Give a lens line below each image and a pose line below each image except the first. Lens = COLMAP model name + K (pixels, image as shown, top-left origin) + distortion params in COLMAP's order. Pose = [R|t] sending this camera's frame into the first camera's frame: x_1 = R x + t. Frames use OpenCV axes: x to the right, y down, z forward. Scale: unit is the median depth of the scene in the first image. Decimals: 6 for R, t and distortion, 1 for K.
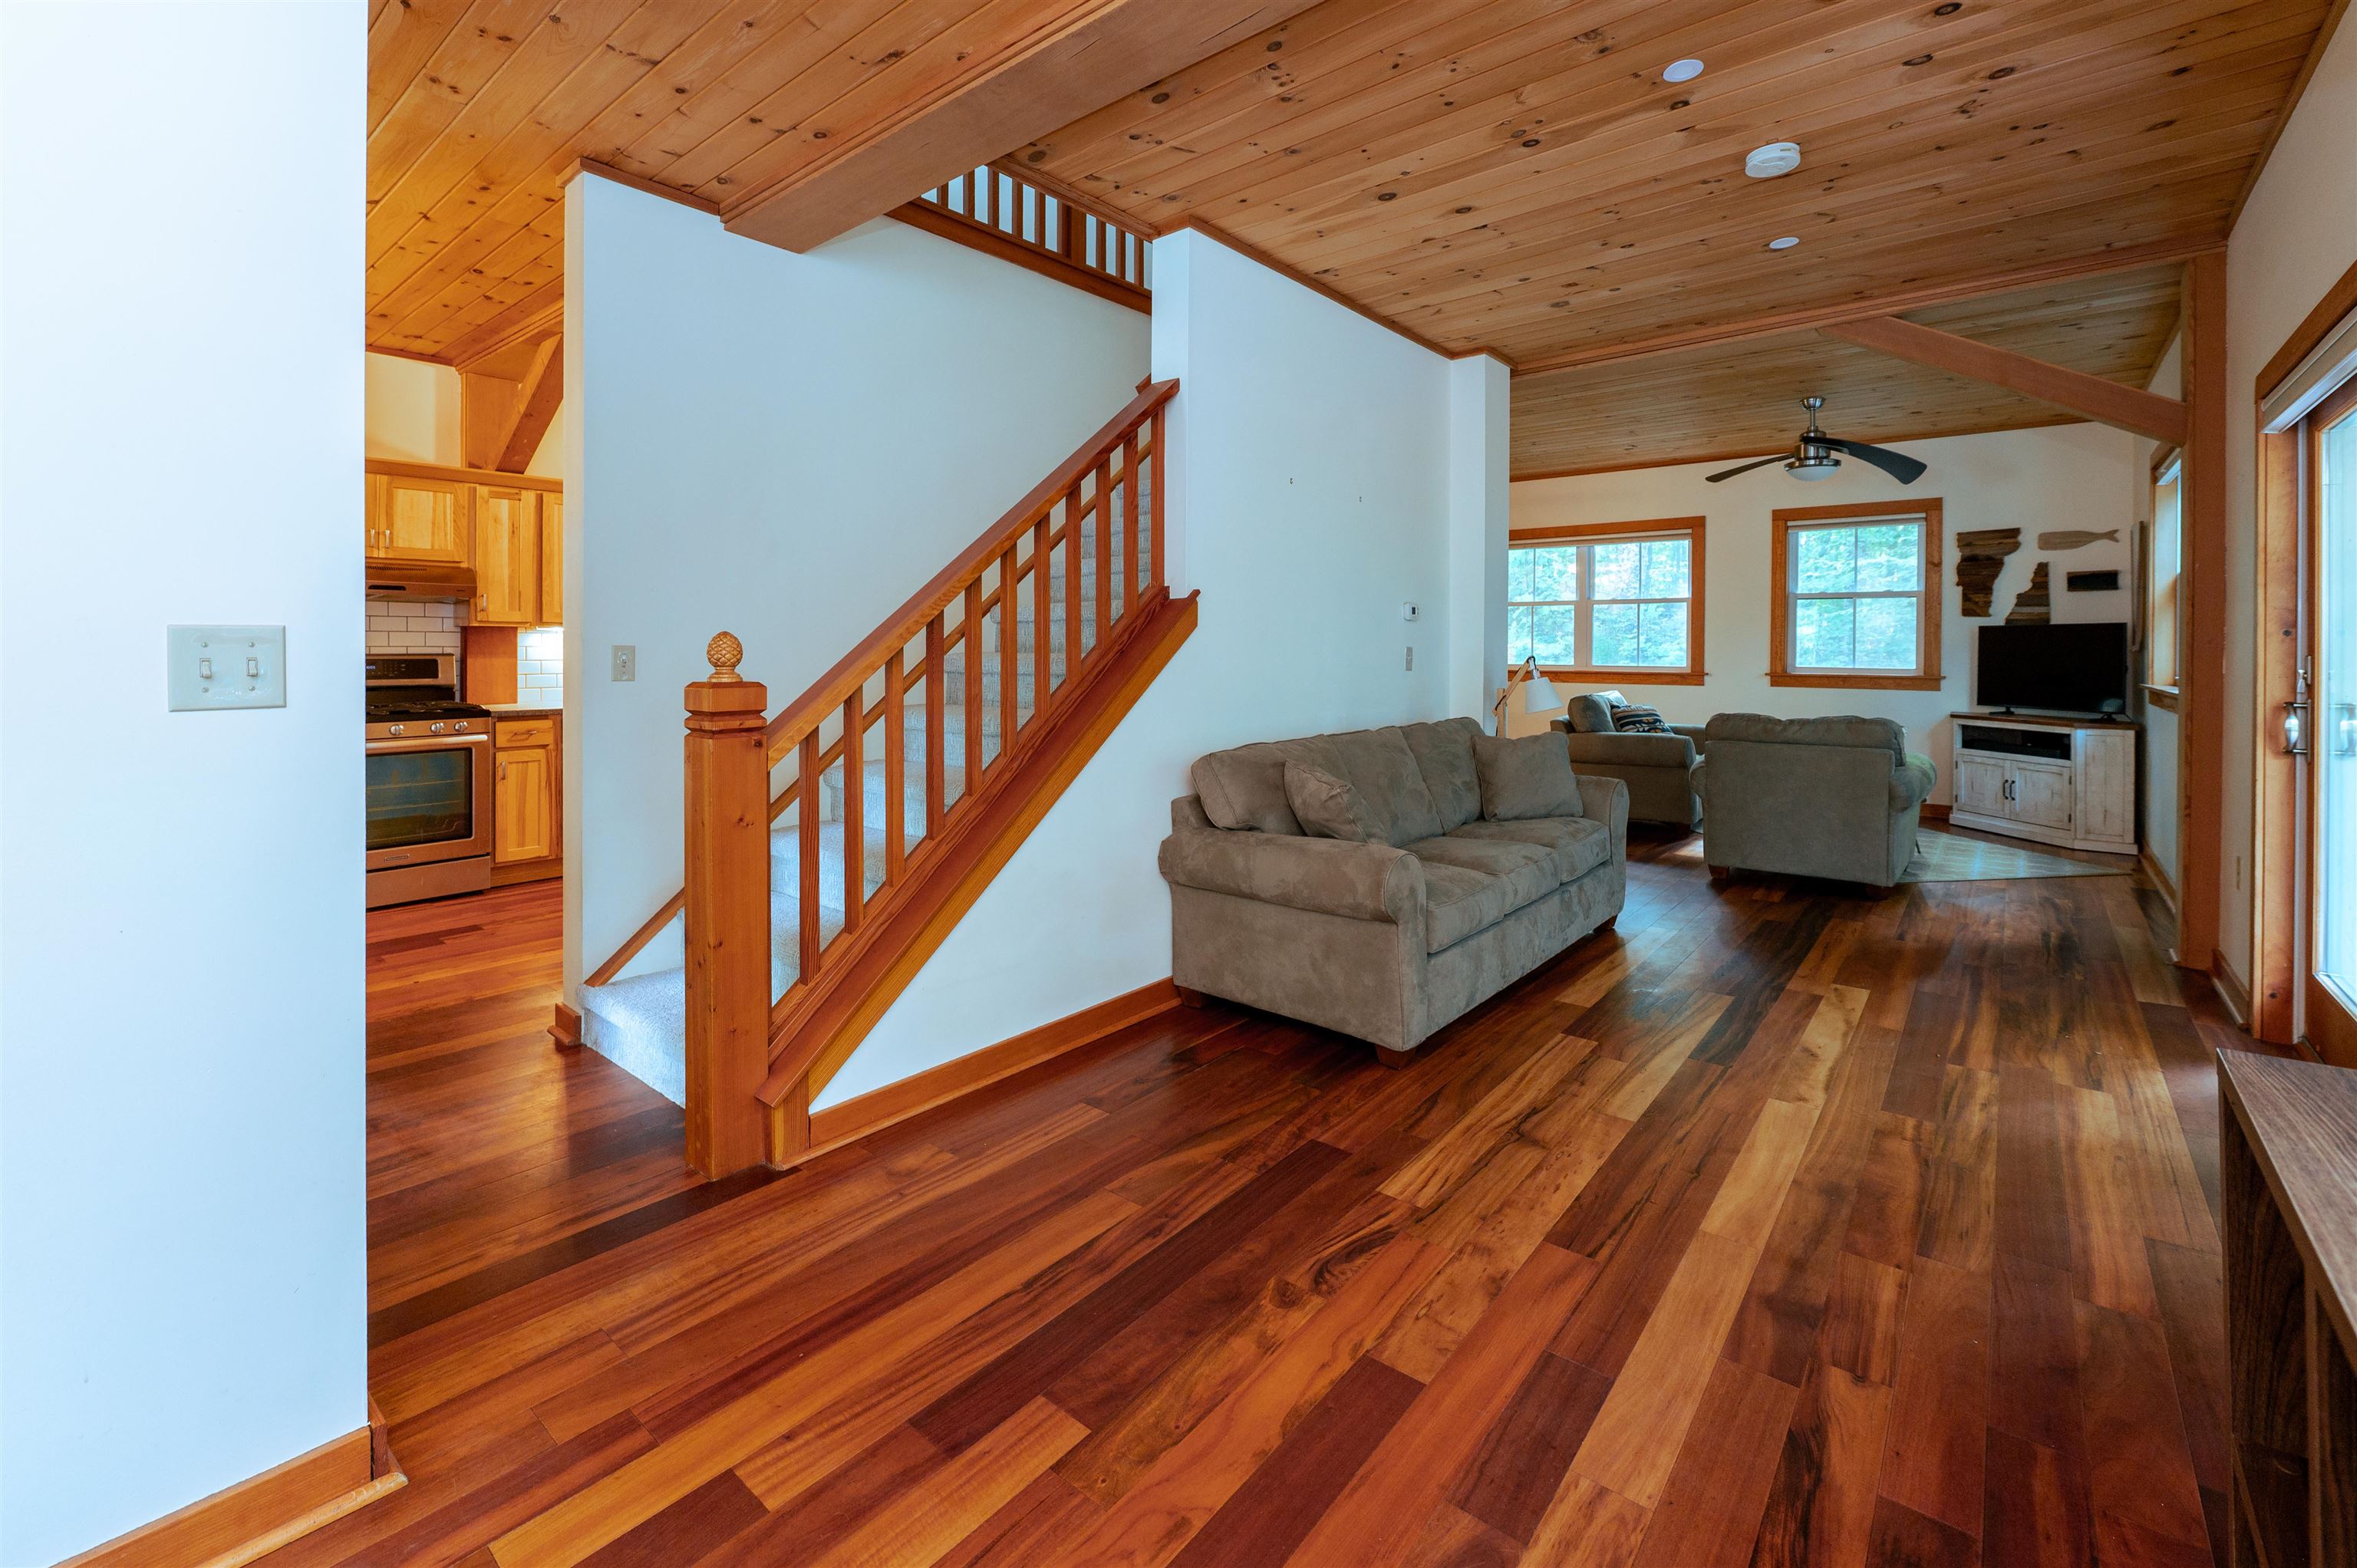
lens RADIAL K [[977.6, 0, 1198.0], [0, 977.6, 649.8], [0, 0, 1]] dist [0.000768, -0.000025]
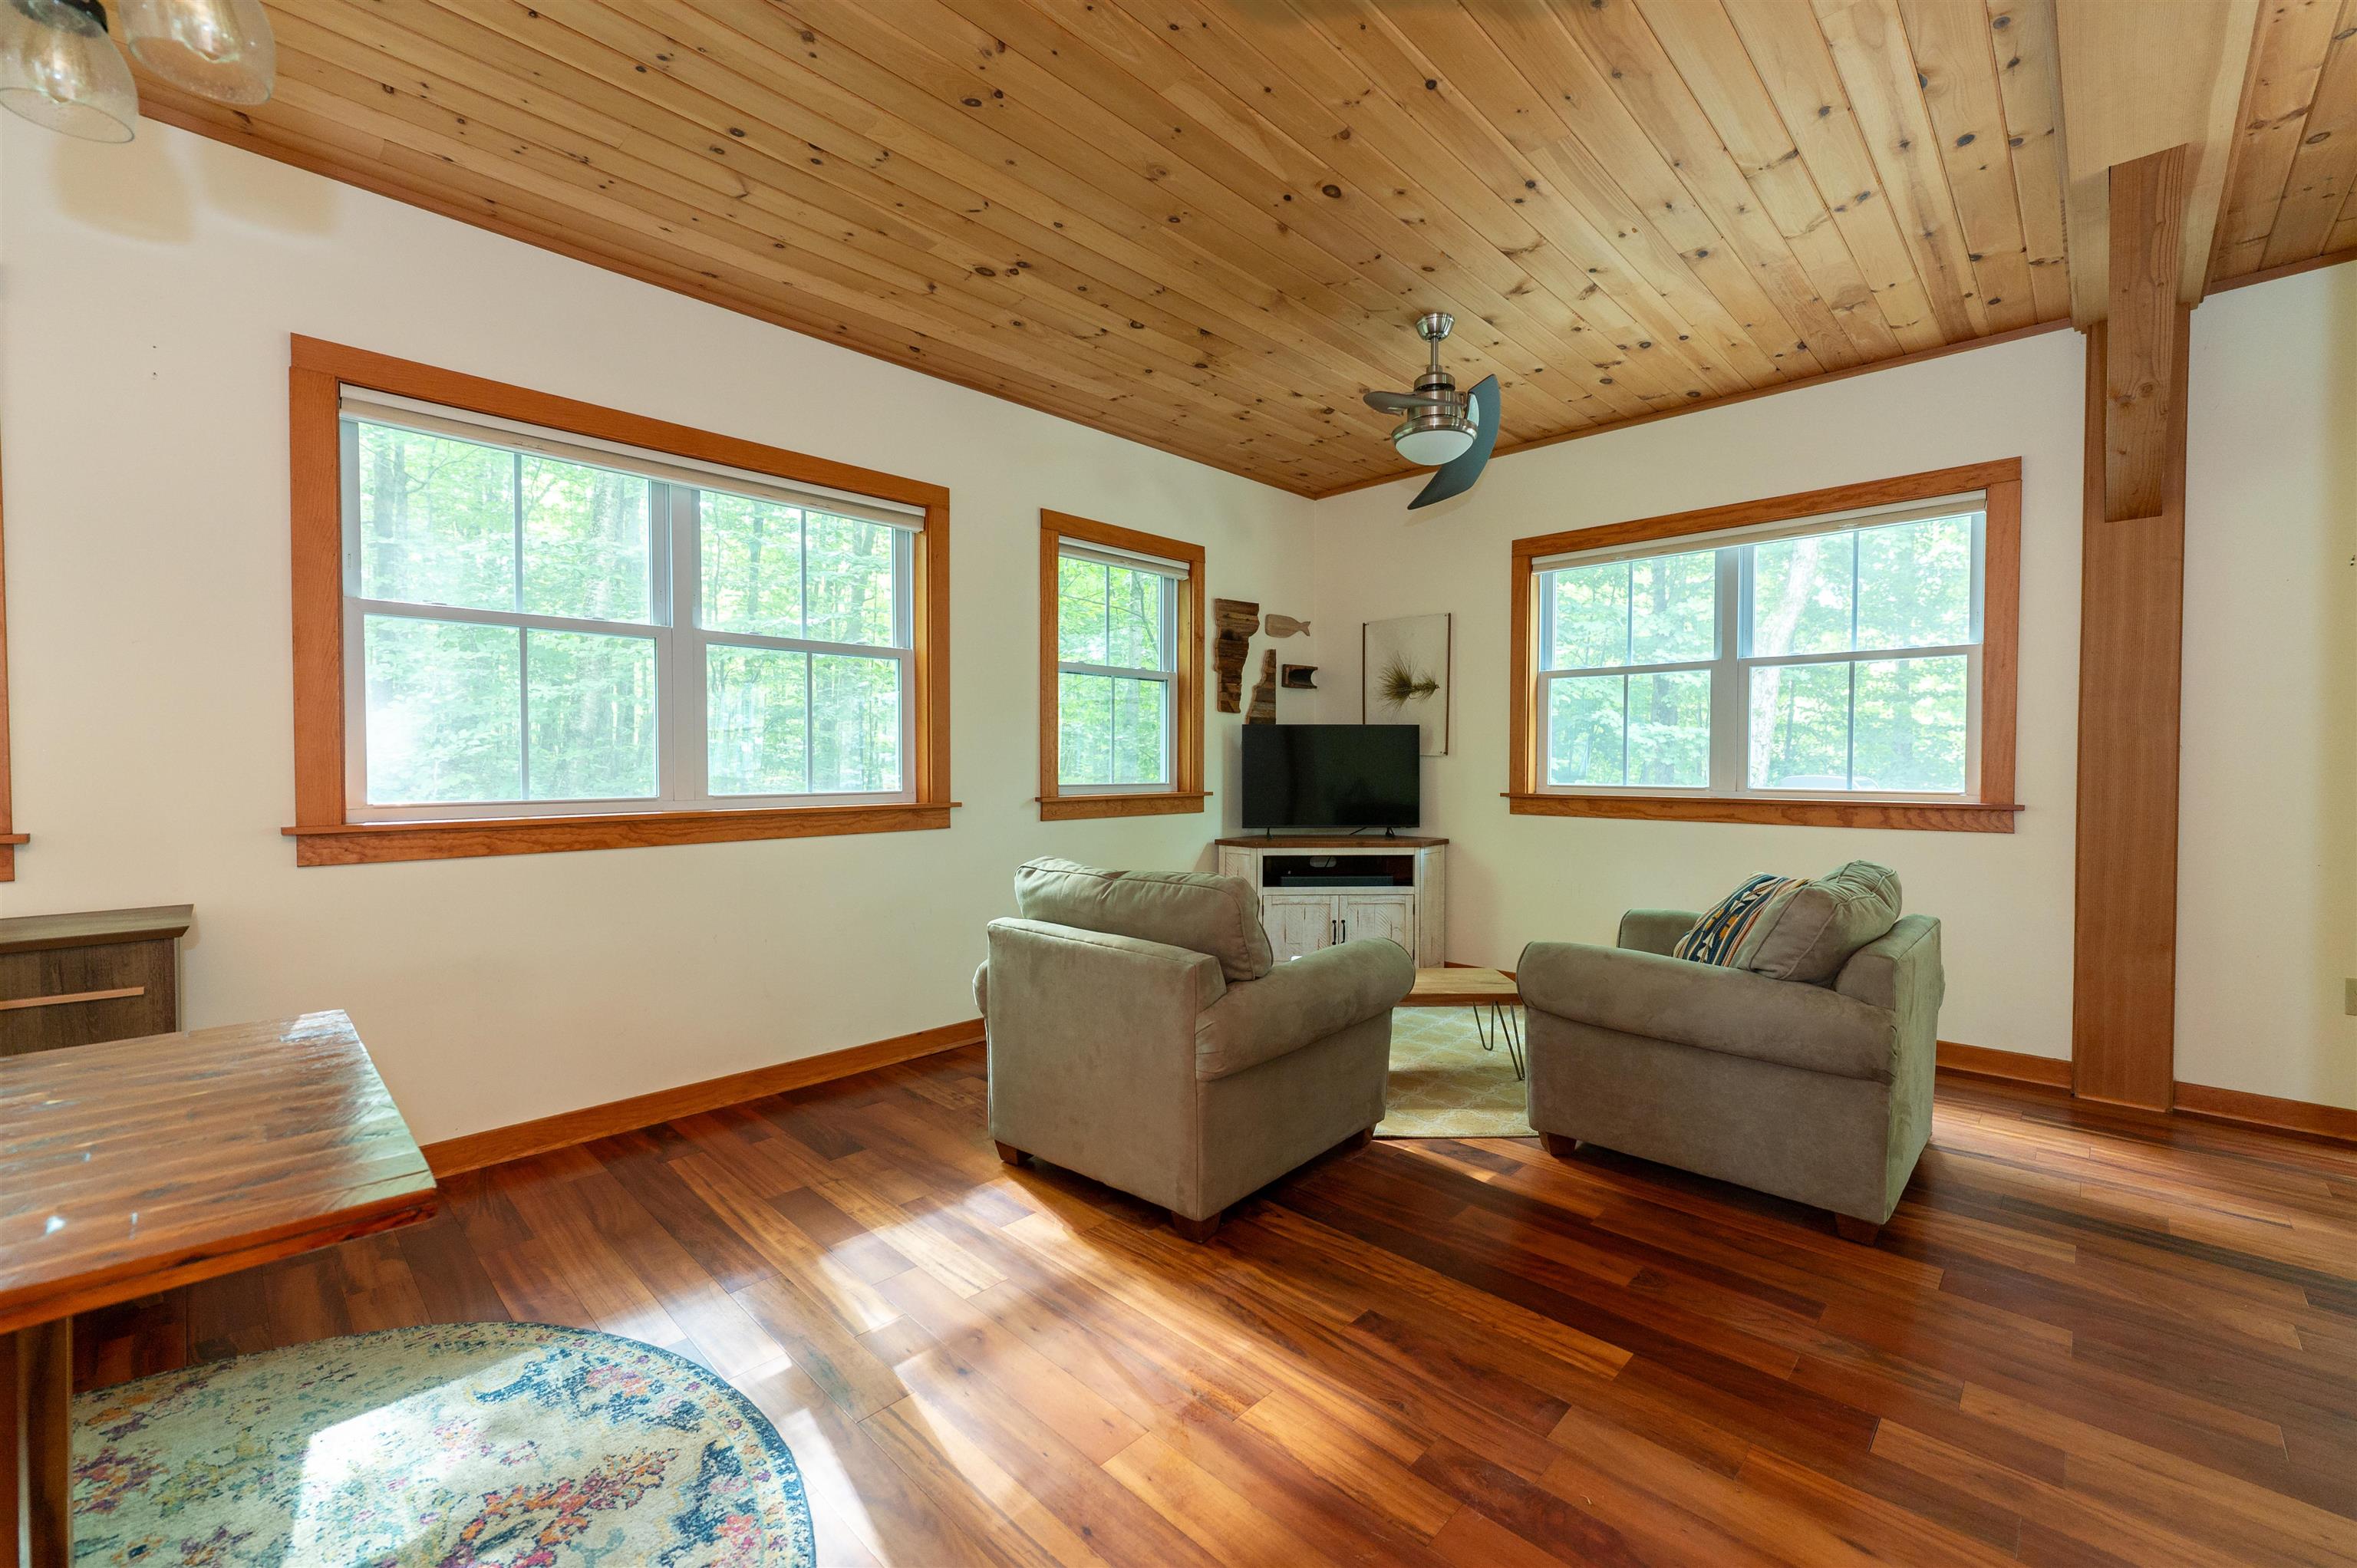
lens RADIAL K [[958.5, 0, 1187.1], [0, 958.5, 774.8], [0, 0, 1]] dist [0.002197, 0.000768]
pose [[0.065100, -0.023666, 0.997598, 0.094210], [-0.000091, 0.999719, 0.023723, -0.005722], [-0.997879, -0.001635, 0.065080, 1.994742]]
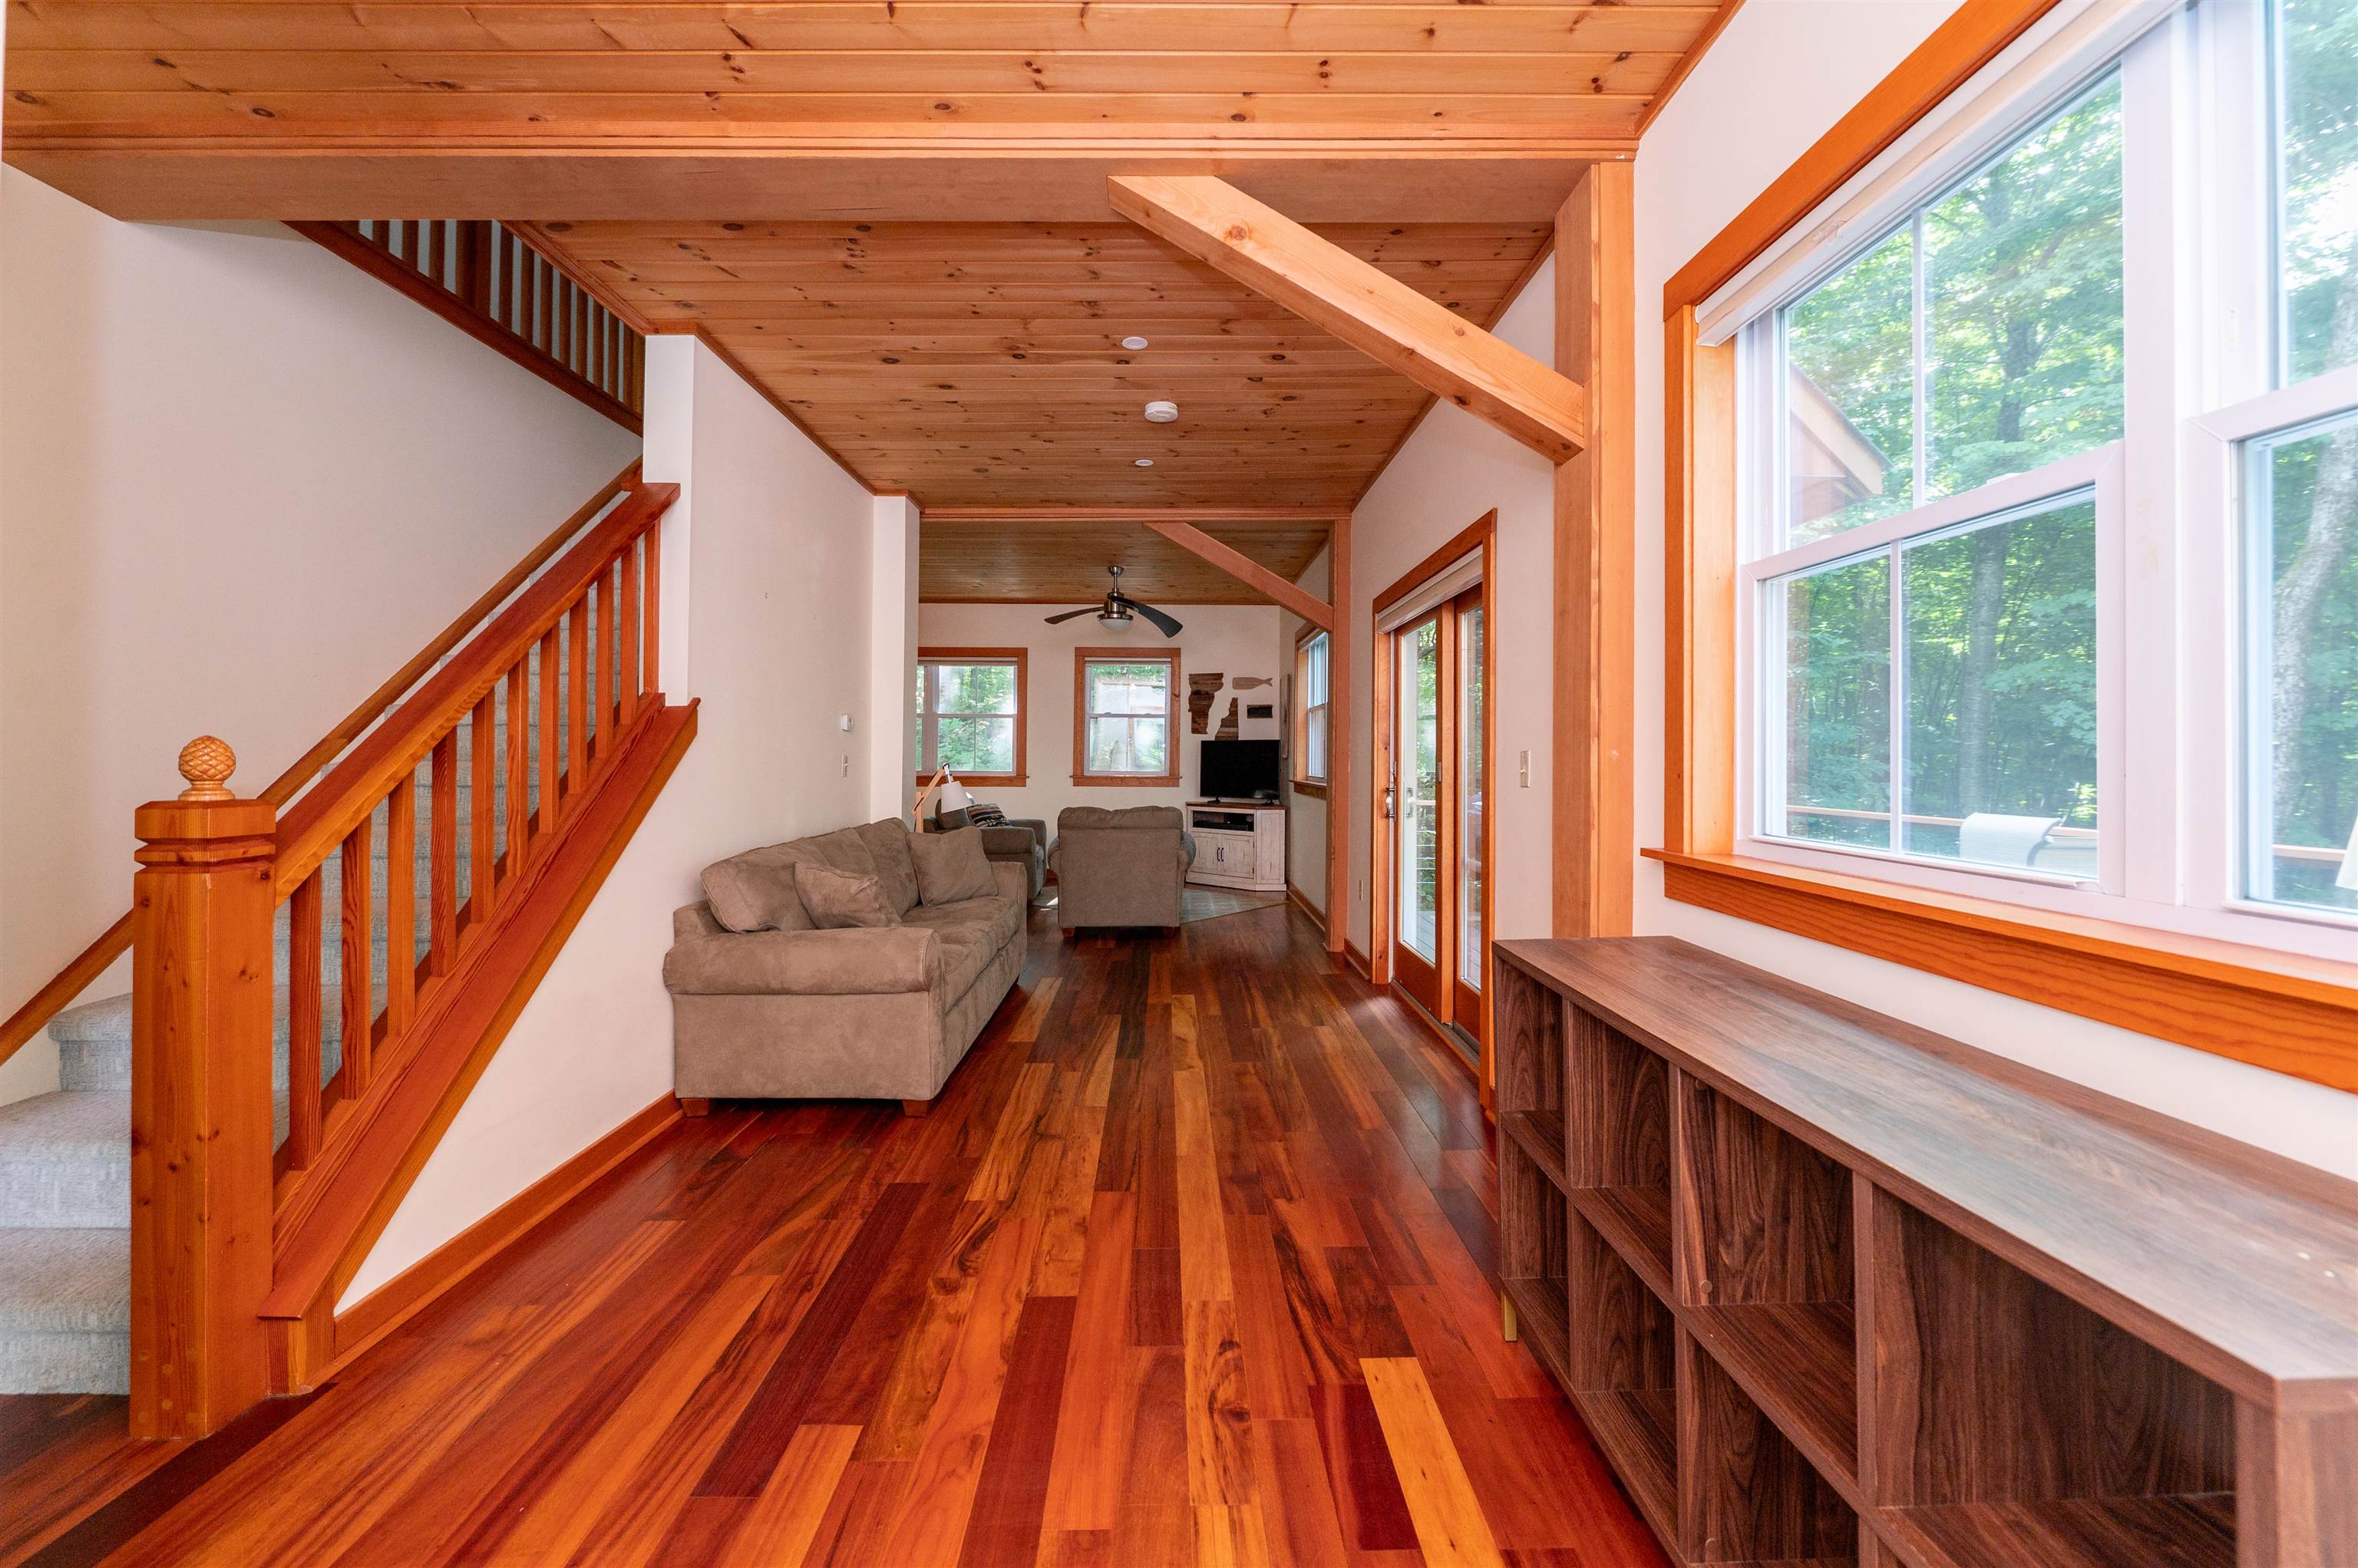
lens RADIAL K [[959.0, 0, 1154.3], [0, 959.0, 749.6], [0, 0, 1]] dist [0.002197, 0.000768]
pose [[0.770423, 0.005295, 0.637511, -0.281278], [-0.000730, 0.999972, -0.007423, -0.001679], [-0.637532, 0.005254, 0.770406, -0.055622]]
